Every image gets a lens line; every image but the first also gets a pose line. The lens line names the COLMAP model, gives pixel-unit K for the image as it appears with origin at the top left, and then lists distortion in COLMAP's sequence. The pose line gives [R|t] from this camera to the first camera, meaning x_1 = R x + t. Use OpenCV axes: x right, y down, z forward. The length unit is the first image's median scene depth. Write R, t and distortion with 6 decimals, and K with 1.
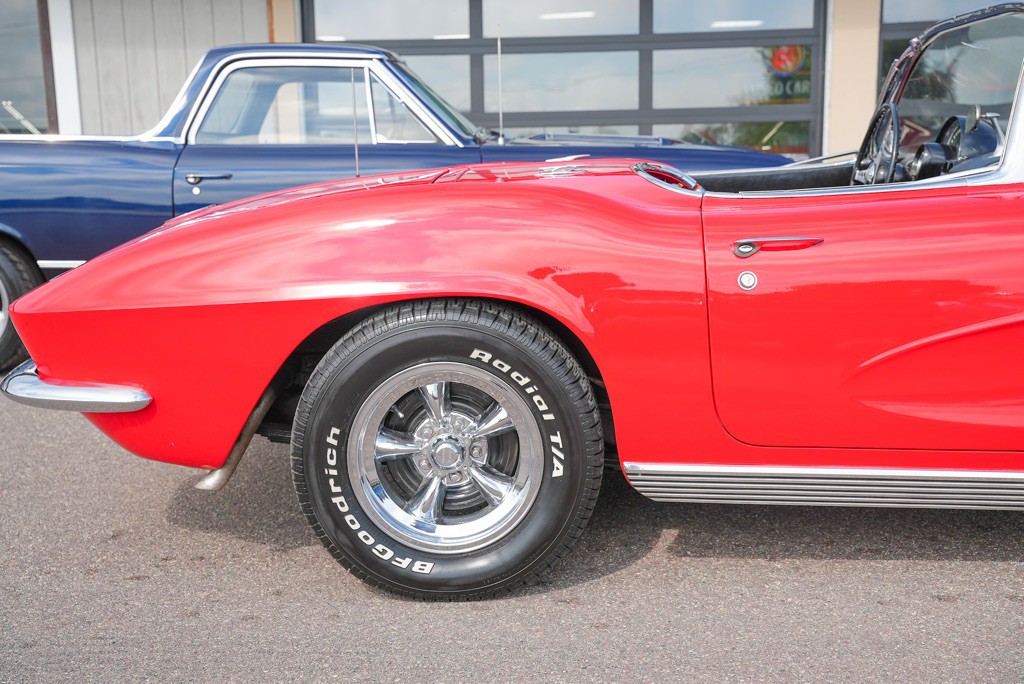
lens RADIAL K [[1257.7, 0, 512.0], [0, 1257.7, 342.0], [0, 0, 1]] dist [0.150775, 0.037126]
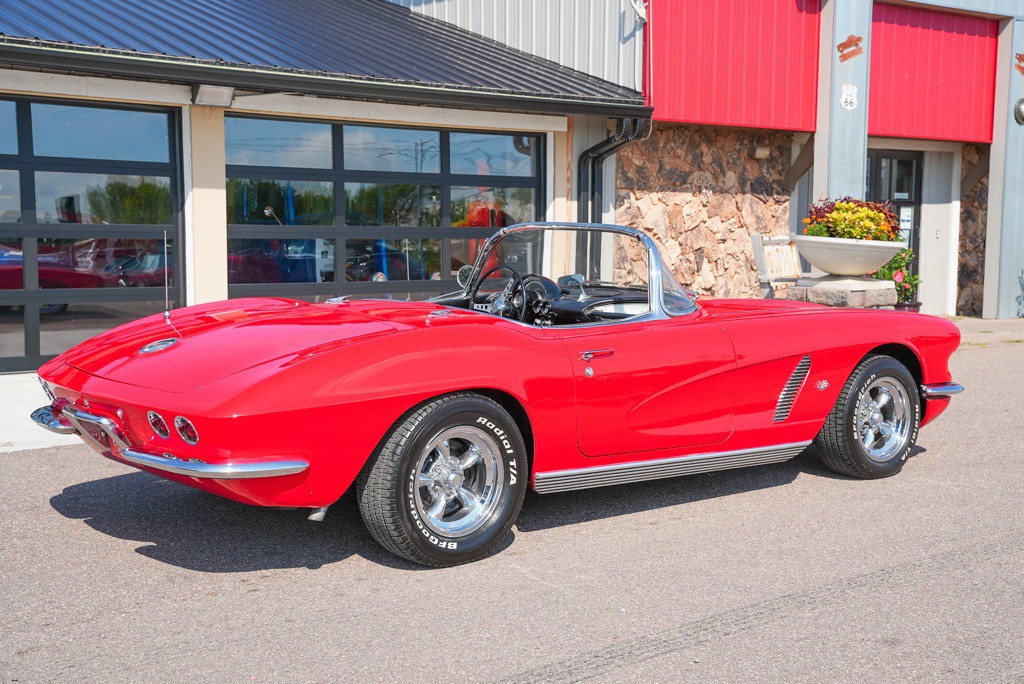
lens RADIAL K [[1299.0, 0, 509.9], [0, 1299.0, 352.7], [0, 0, 1]] dist [0.151531, 0.024506]
pose [[0.746207, -0.039387, 0.664547, -1.190375], [0.077154, 0.996638, -0.027565, -0.030536], [-0.661228, 0.071842, 0.746737, -0.407876]]
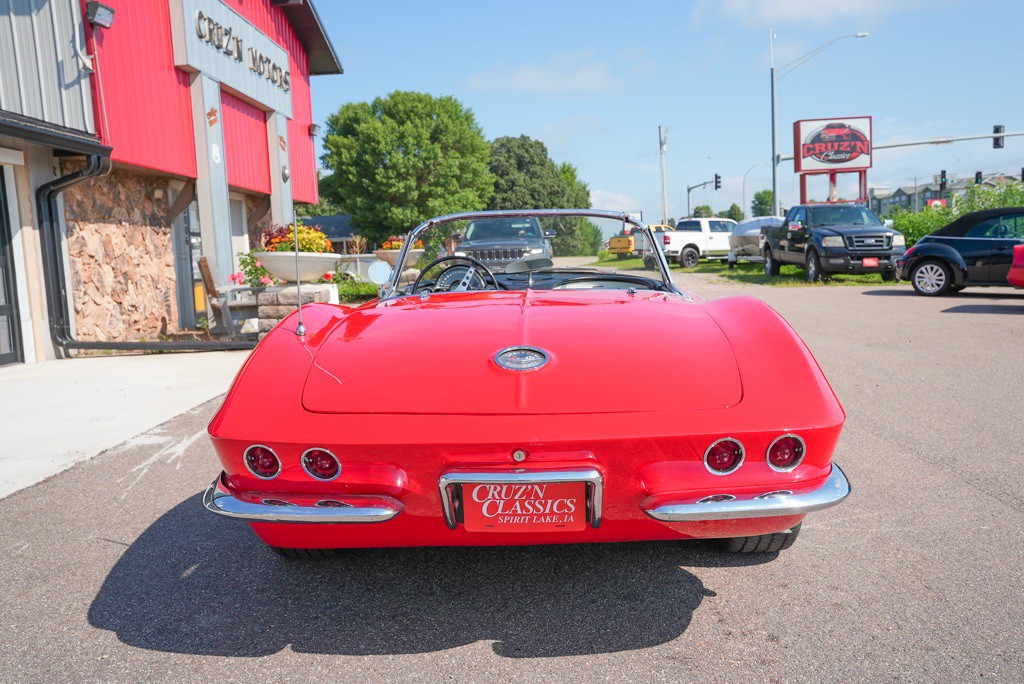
lens RADIAL K [[847.1, 0, 511.3], [0, 847.1, 345.7], [0, 0, 1]] dist [-0.068787, 0.096123]
pose [[-0.006661, -0.090317, 0.995891, -1.142619], [0.187353, 0.978164, 0.089963, -0.215988], [-0.982270, 0.187183, 0.010406, 1.296719]]
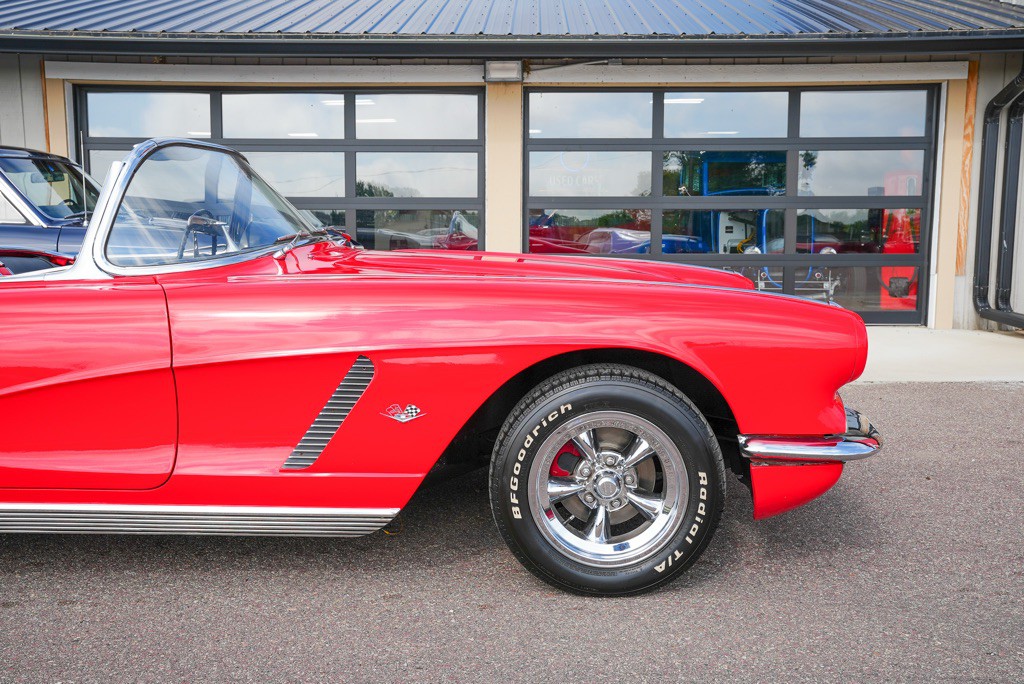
lens RADIAL K [[1000.1, 0, 512.7], [0, 1000.1, 348.3], [0, 0, 1]] dist [0.002311, 0.130312]
pose [[0.999102, 0.015552, 0.039403, 0.786988], [-0.014618, 0.999607, -0.023903, -0.035877], [-0.039759, 0.023306, 0.998937, -0.024244]]
